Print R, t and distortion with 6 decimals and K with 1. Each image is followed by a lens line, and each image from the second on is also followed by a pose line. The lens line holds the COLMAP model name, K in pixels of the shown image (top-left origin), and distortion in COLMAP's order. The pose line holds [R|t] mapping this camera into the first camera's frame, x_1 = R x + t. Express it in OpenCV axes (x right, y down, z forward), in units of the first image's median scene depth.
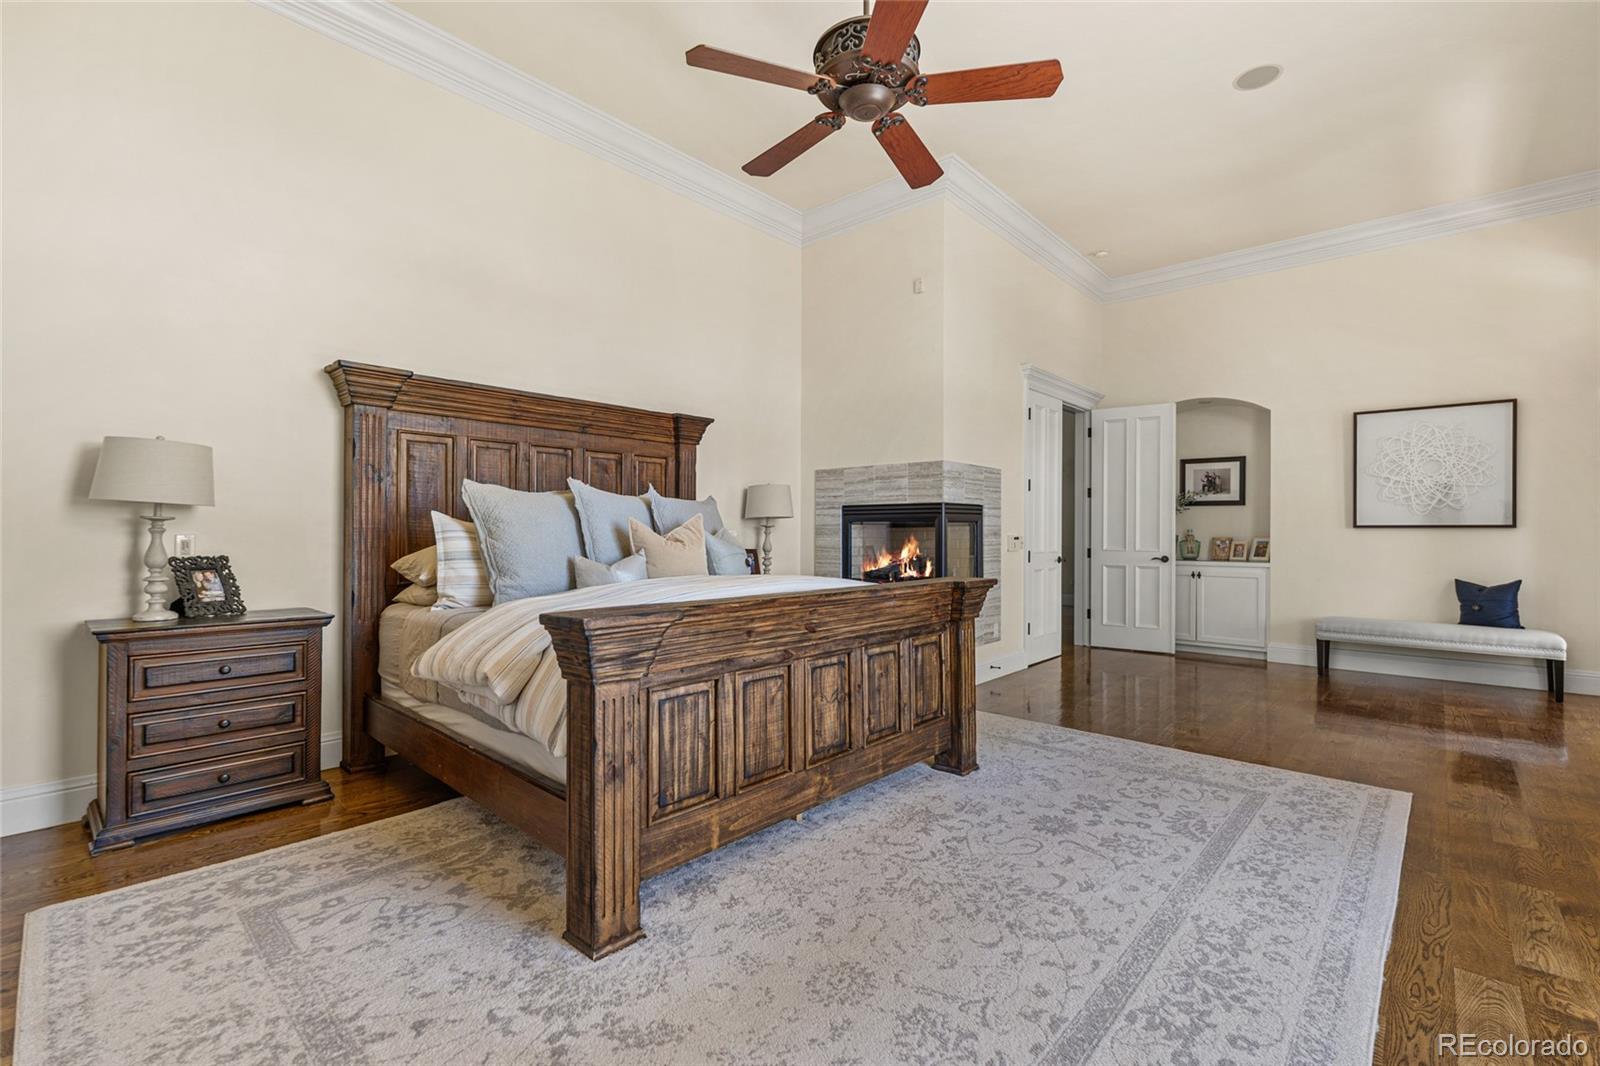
lens RADIAL K [[715.3, 0, 800.0], [0, 715.3, 533.0], [0, 0, 1]] dist [0.001194, -0.001126]
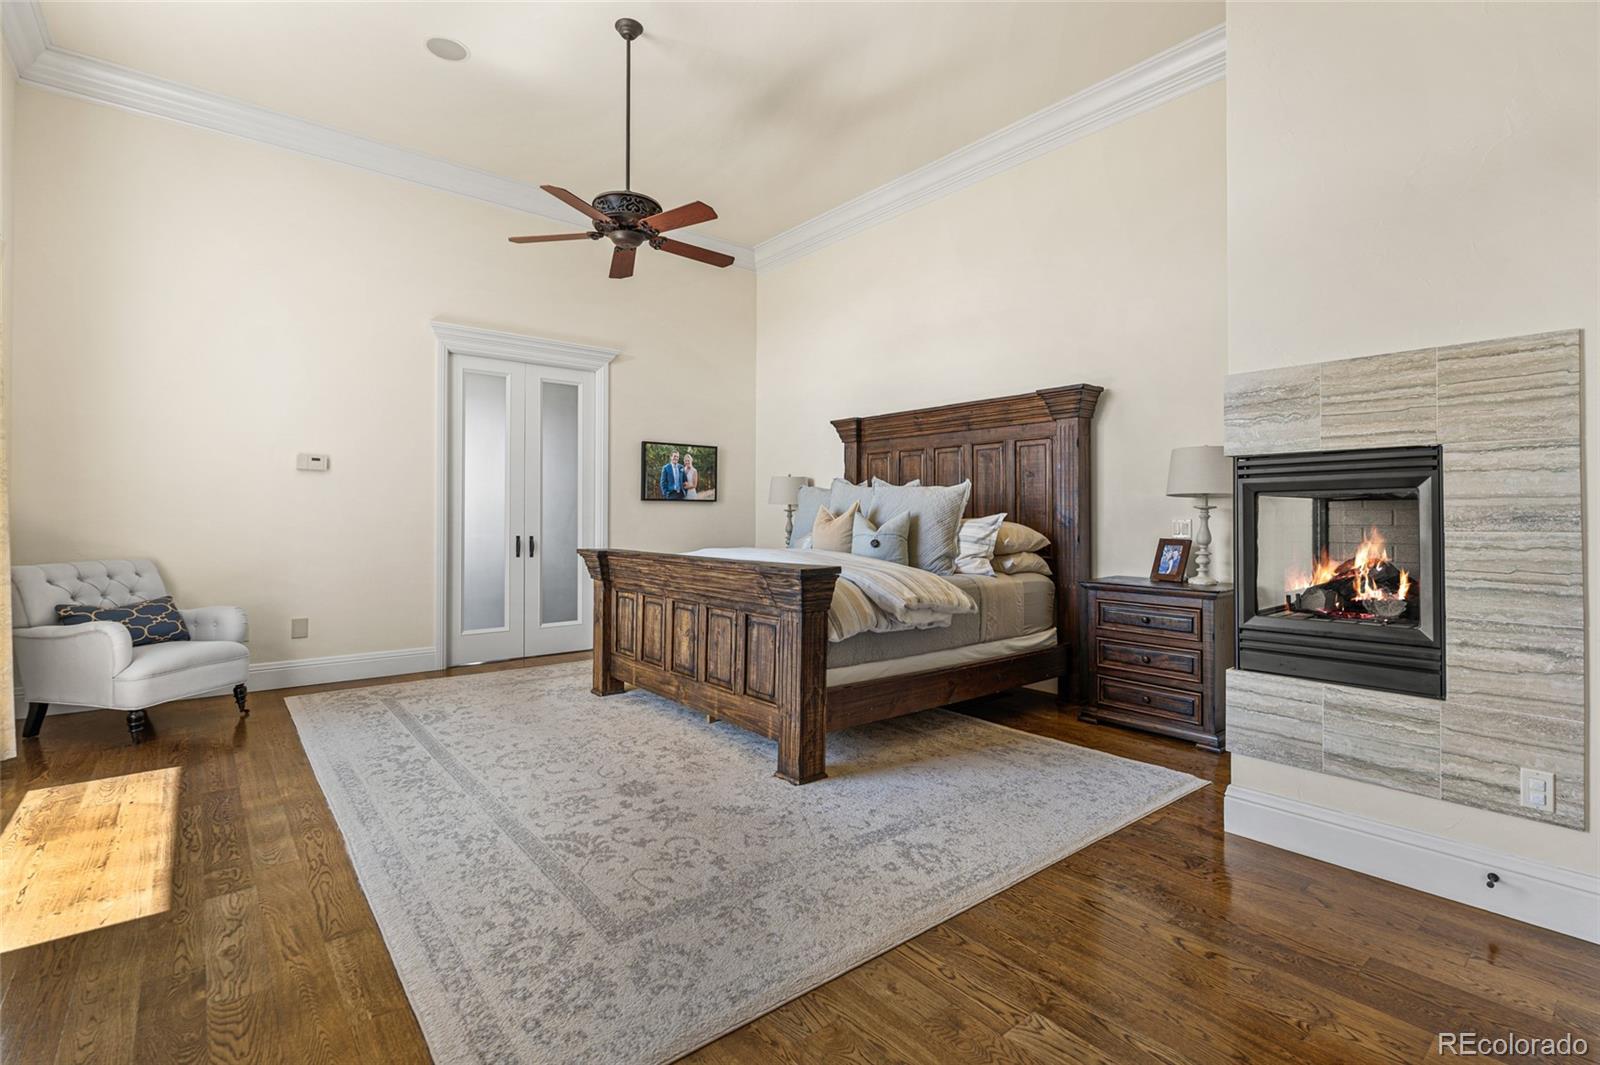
lens RADIAL K [[737.4, 0, 800.0], [0, 737.4, 499.2], [0, 0, 1]] dist [-0.002125, 0.000112]
pose [[-0.157527, -0.027047, -0.987144, 1.405536], [-0.000681, 0.999628, -0.027281, 0.006290], [0.987514, -0.003625, -0.157487, 1.408235]]
